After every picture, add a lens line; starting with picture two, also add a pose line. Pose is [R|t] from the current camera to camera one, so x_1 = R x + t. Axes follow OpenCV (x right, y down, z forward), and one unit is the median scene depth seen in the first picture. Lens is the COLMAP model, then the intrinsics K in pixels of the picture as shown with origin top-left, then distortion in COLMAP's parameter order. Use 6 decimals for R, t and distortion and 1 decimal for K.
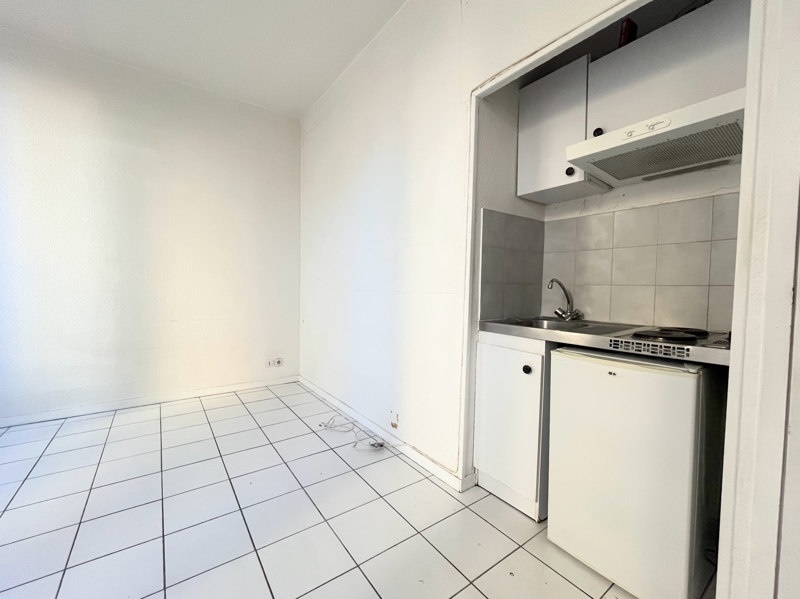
lens RADIAL K [[331.8, 0, 400.0], [0, 331.8, 299.5], [0, 0, 1]] dist [-0.002390, -0.000120]
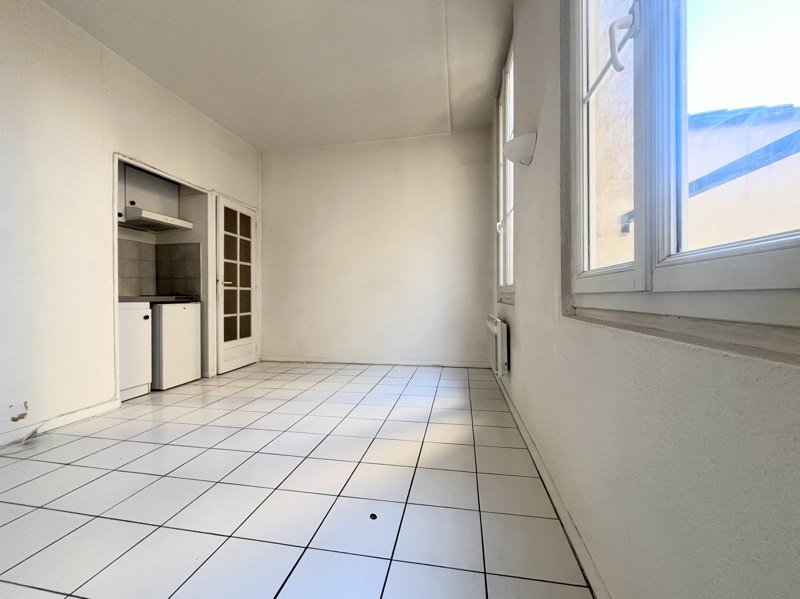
lens RADIAL K [[324.8, 0, 400.0], [0, 324.8, 299.5], [0, 0, 1]] dist [-0.000011, -0.000072]
pose [[-0.686982, -0.011528, 0.726583, -1.761824], [0.032894, 0.998356, 0.046941, 0.054061], [-0.725929, 0.056148, -0.685474, 1.042117]]
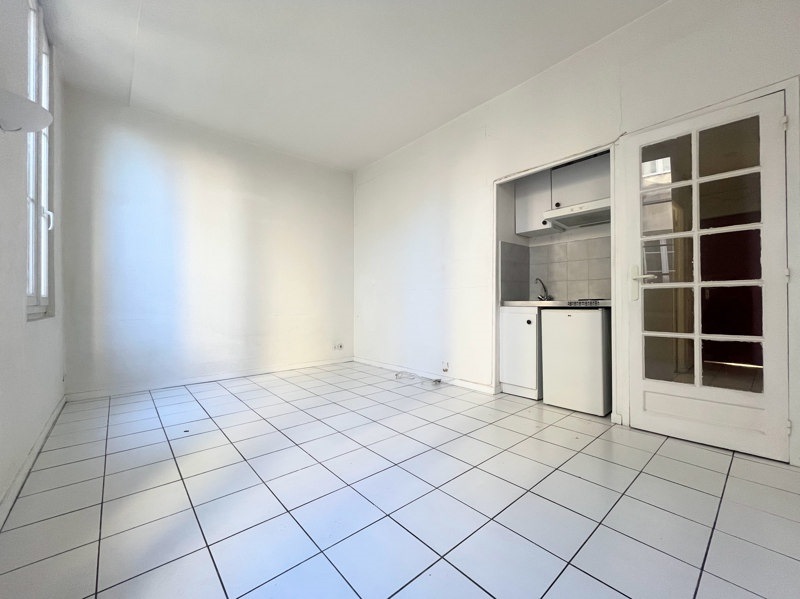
lens RADIAL K [[324.8, 0, 400.0], [0, 324.8, 299.5], [0, 0, 1]] dist [-0.000011, -0.000072]
pose [[0.995514, -0.017838, 0.092919, -0.480907], [0.022583, 0.998480, -0.050267, 0.133385], [-0.091881, 0.052140, 0.994404, -0.741369]]
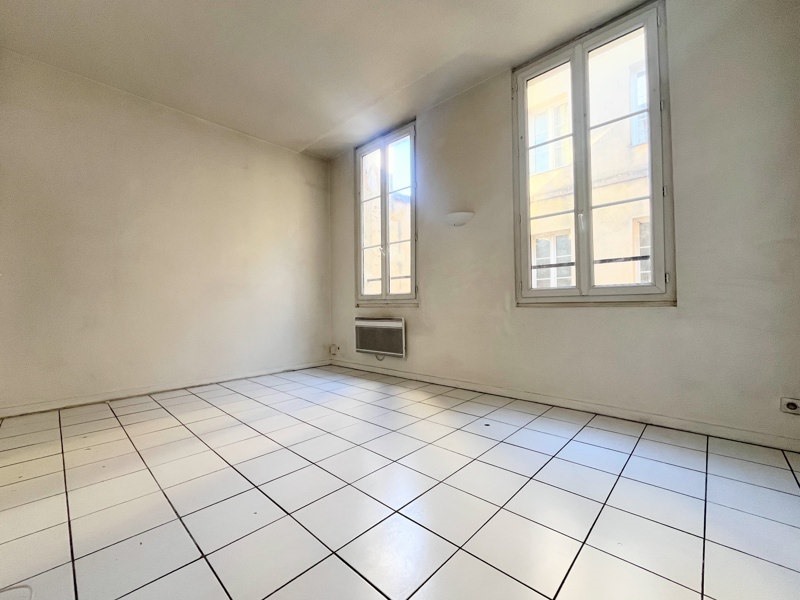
lens RADIAL K [[324.8, 0, 400.0], [0, 324.8, 300.0], [0, 0, 1]] dist [-0.000011, -0.000072]
pose [[-0.984102, -0.001623, -0.177597, -0.666729], [-0.006062, 0.999683, 0.024453, 0.062058], [0.177501, 0.025141, -0.983799, 1.757494]]
